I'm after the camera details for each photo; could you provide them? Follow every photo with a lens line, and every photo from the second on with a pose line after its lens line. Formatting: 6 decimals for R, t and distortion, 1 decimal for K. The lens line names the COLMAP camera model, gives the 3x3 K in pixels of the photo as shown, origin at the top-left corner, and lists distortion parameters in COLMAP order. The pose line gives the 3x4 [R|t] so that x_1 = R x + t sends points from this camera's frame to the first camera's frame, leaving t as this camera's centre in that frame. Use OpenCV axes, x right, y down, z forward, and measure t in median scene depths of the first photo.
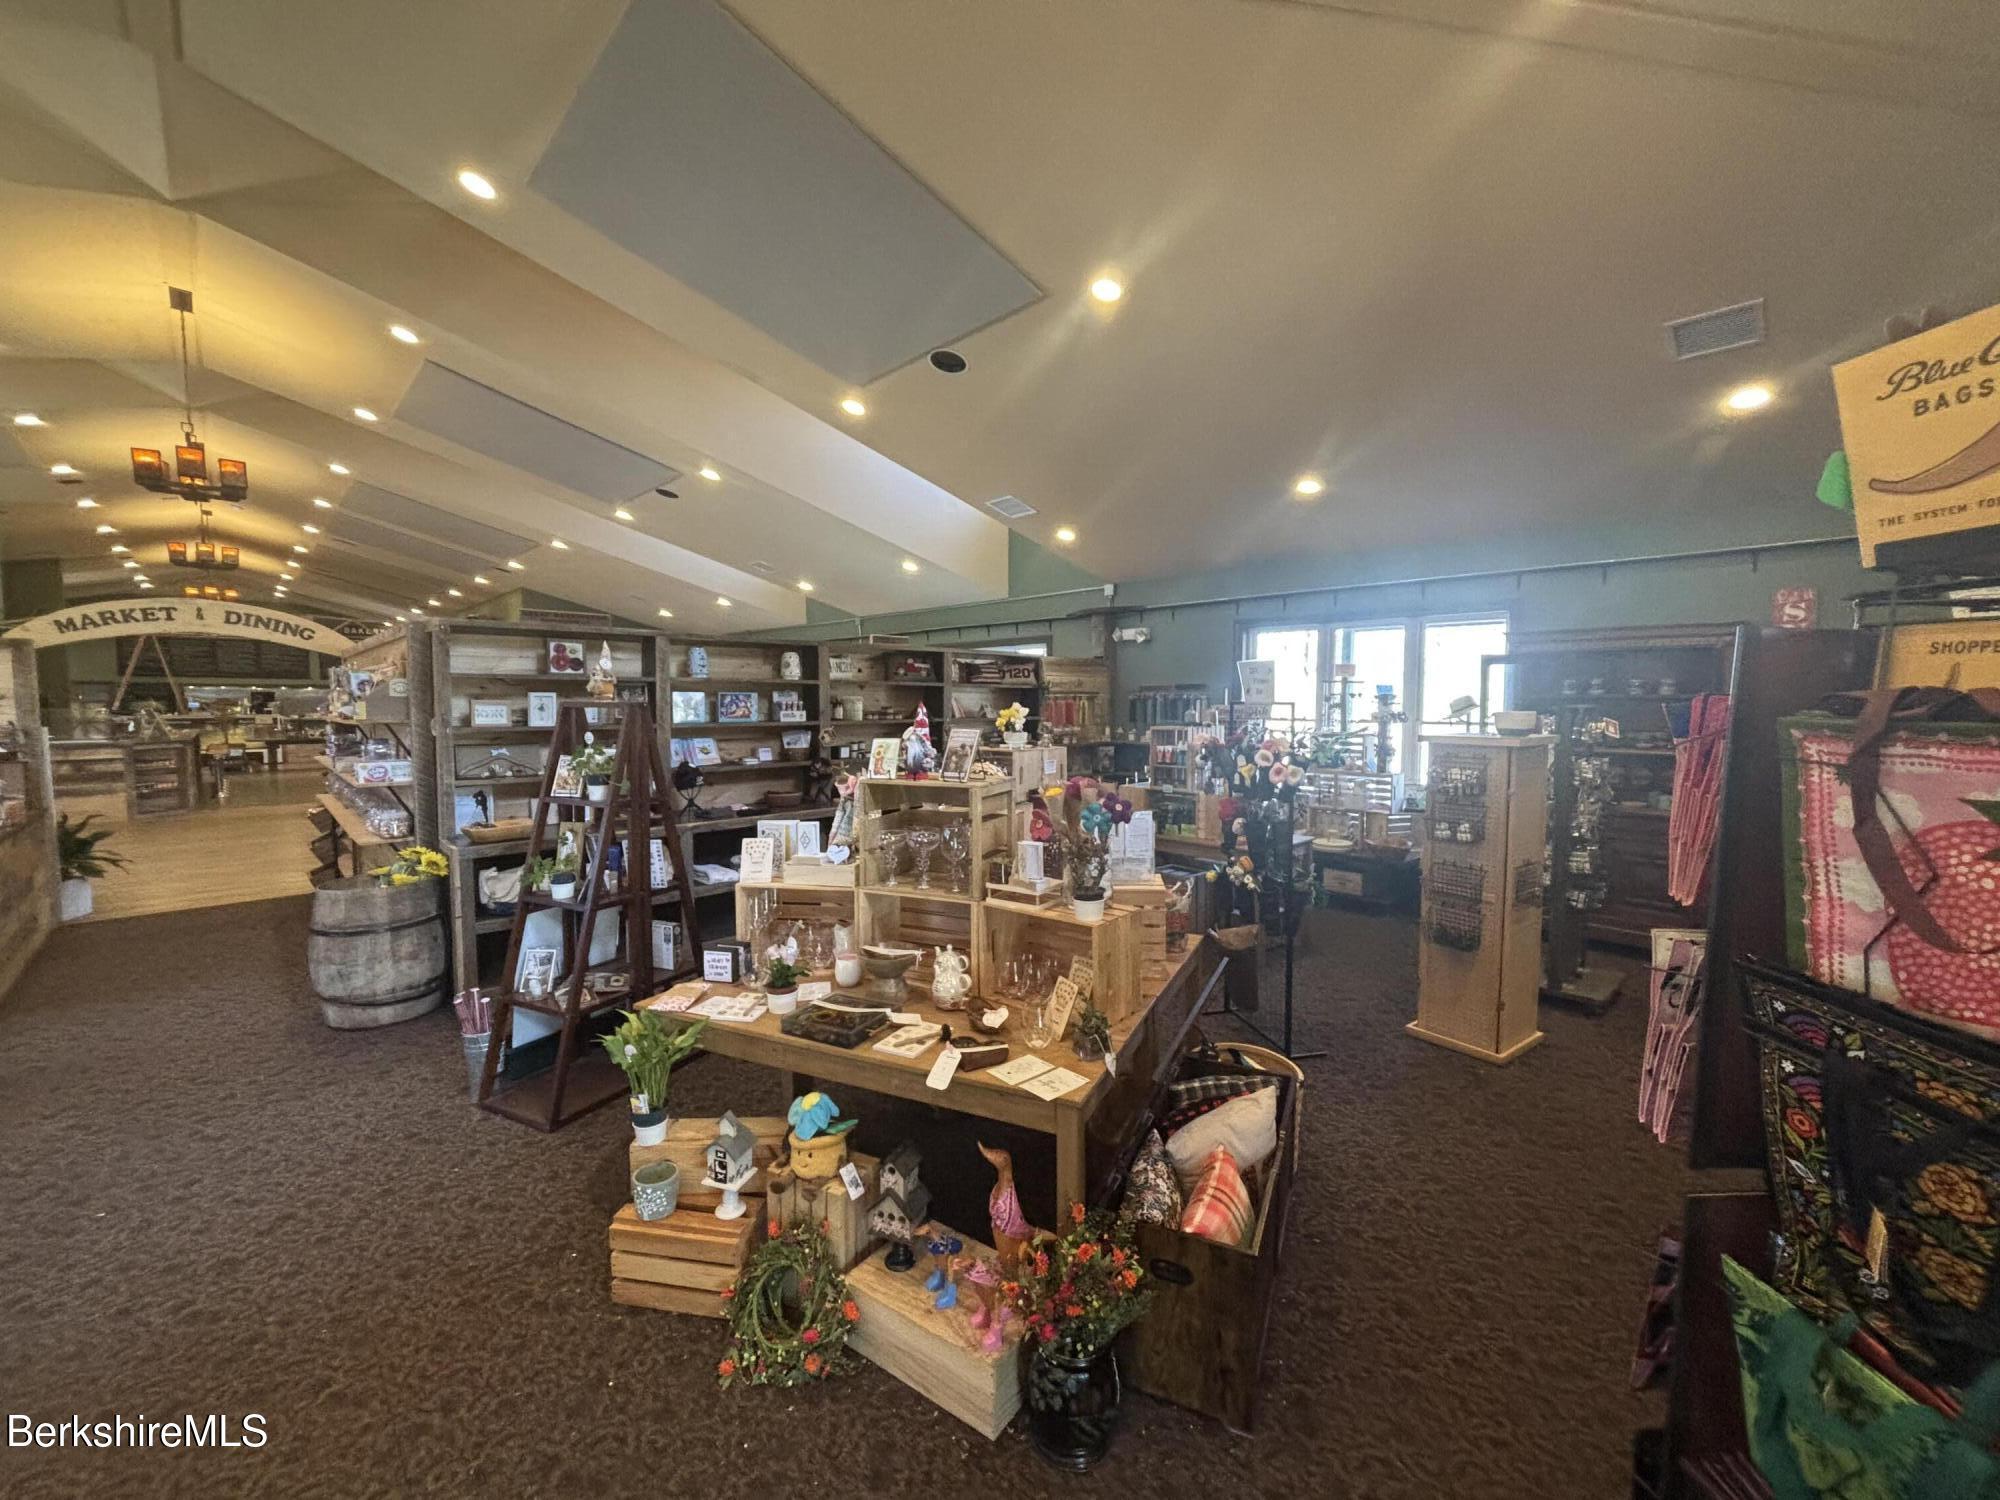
lens RADIAL K [[790.2, 0, 1004.5], [0, 790.2, 751.8], [0, 0, 1]] dist [0.002102, 0.000633]
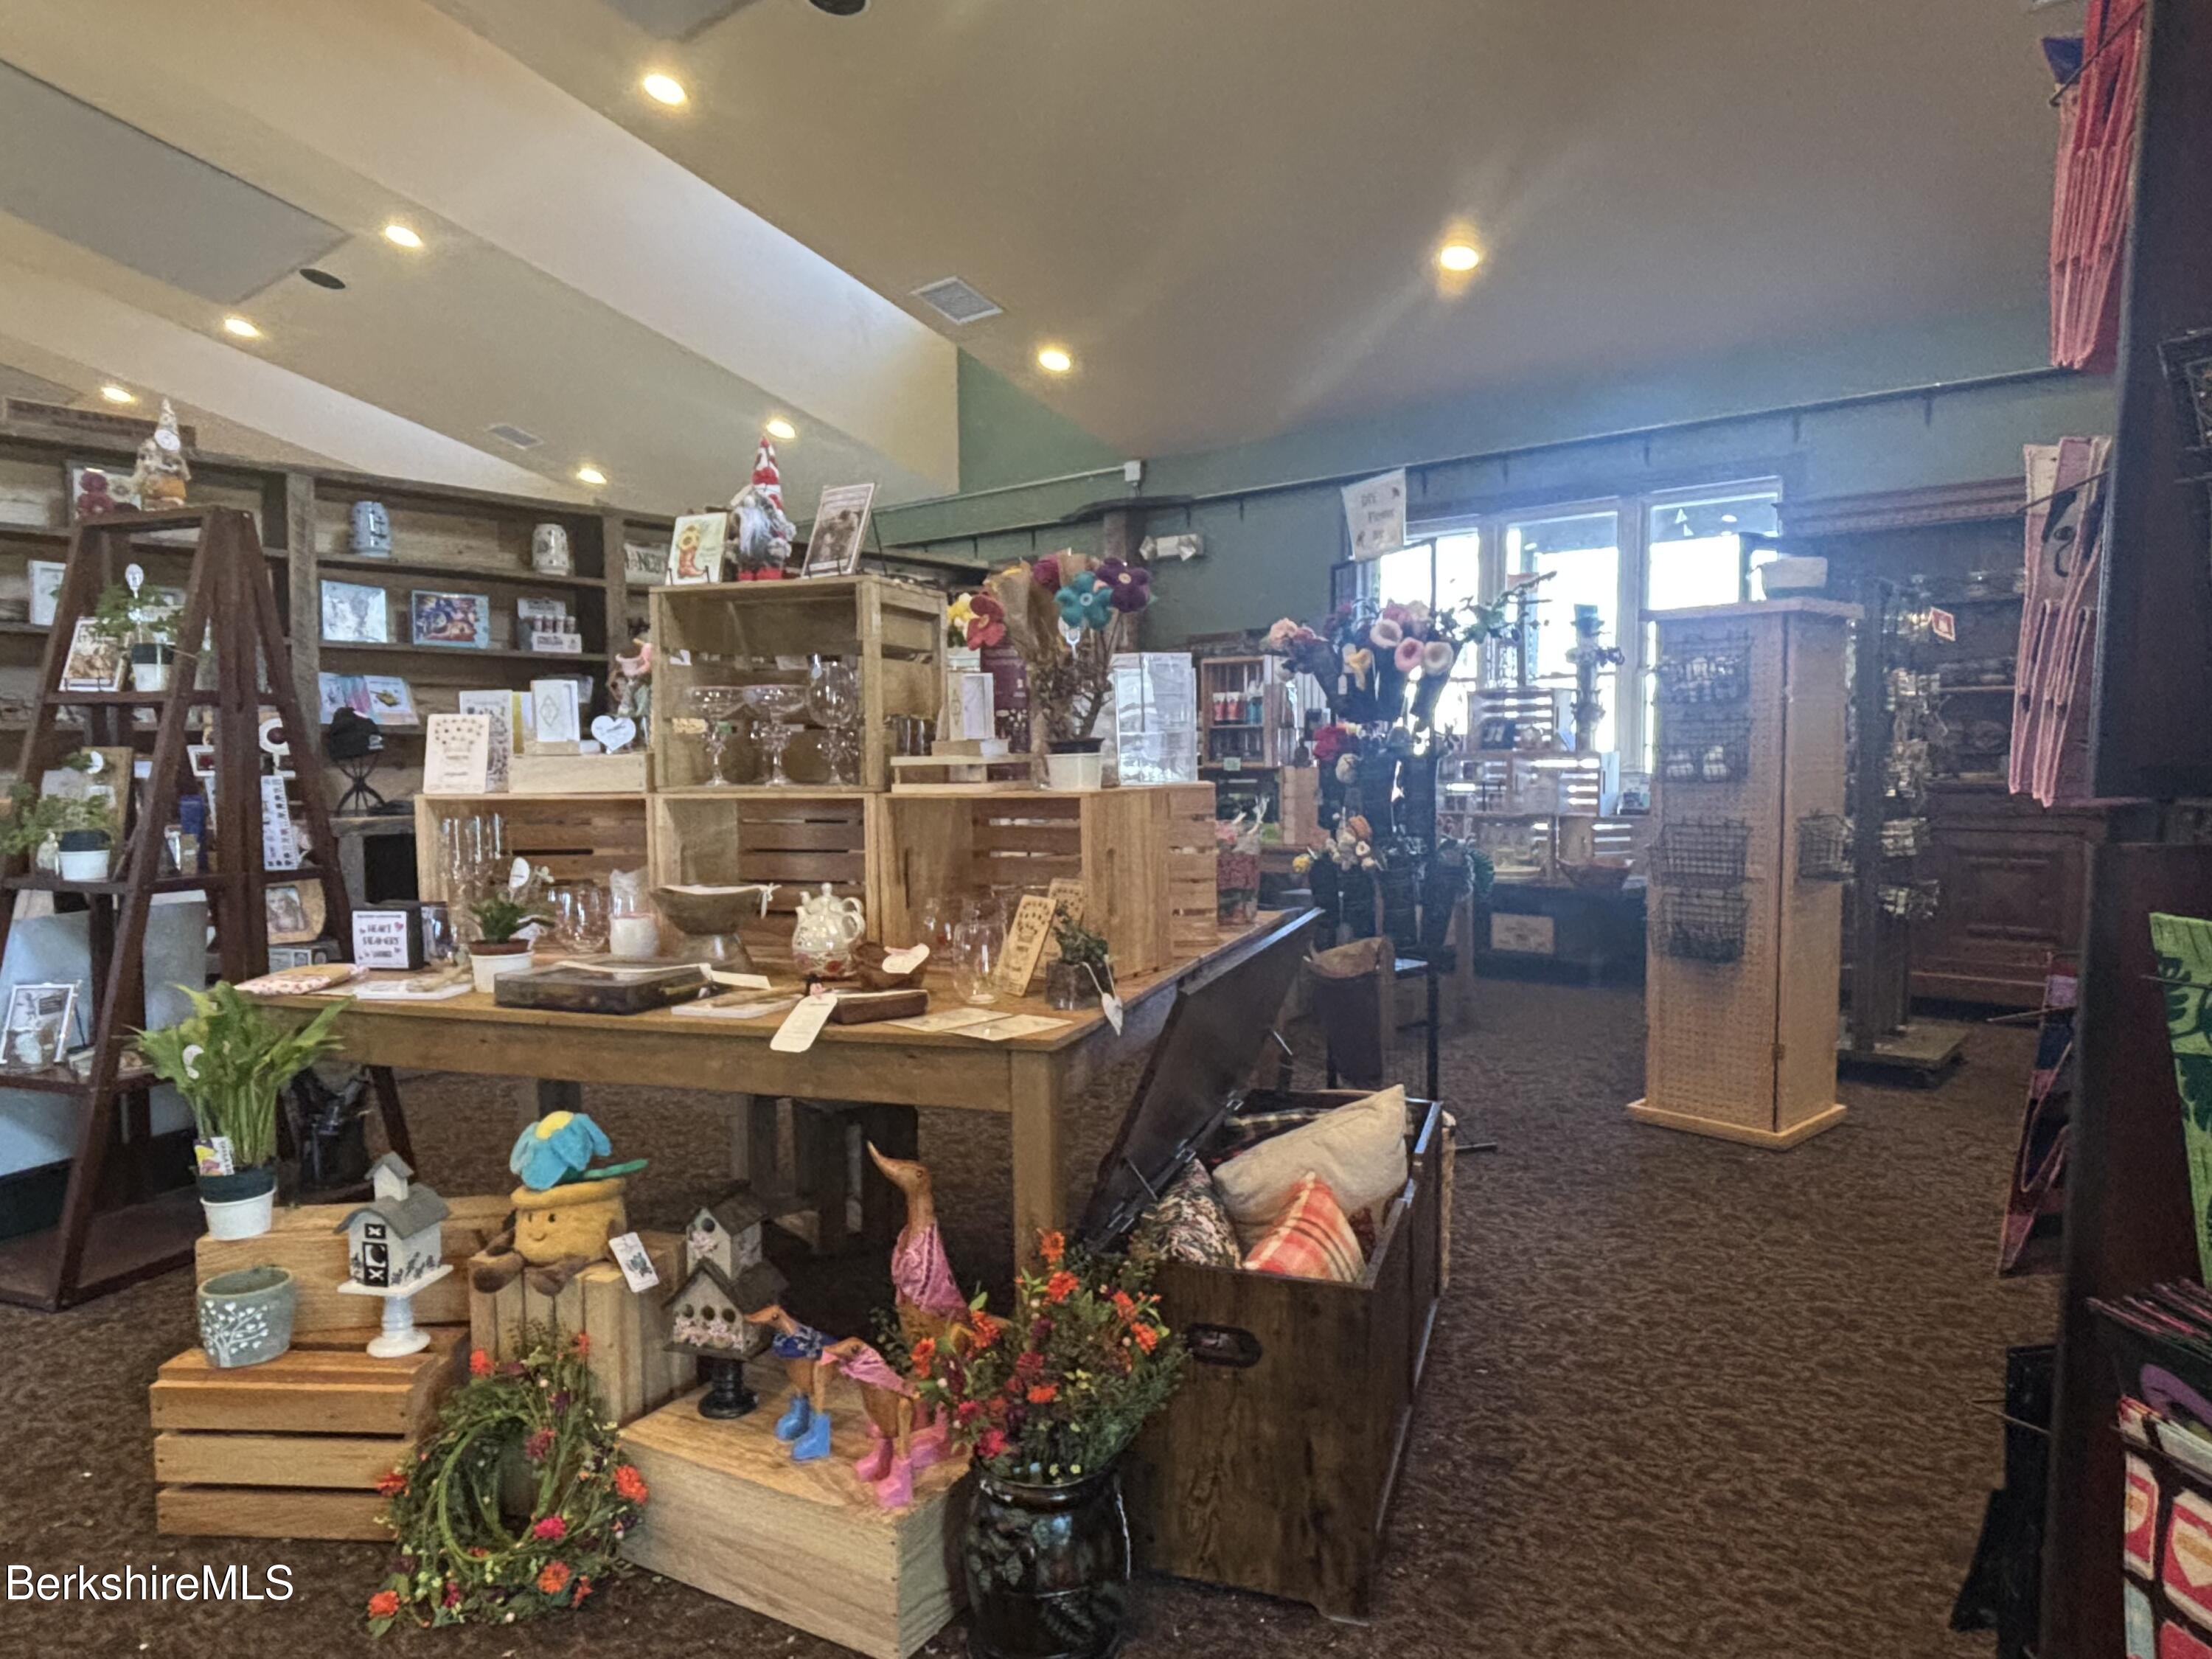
lens RADIAL K [[1359.0, 0, 1109.5], [0, 1359.0, 832.6], [0, 0, 1]] dist [0.003678, -0.004786]
pose [[0.994260, -0.012976, 0.106200, 0.028383], [0.013395, 0.999905, -0.003235, 0.232663], [-0.106148, 0.004639, 0.994339, 0.049132]]
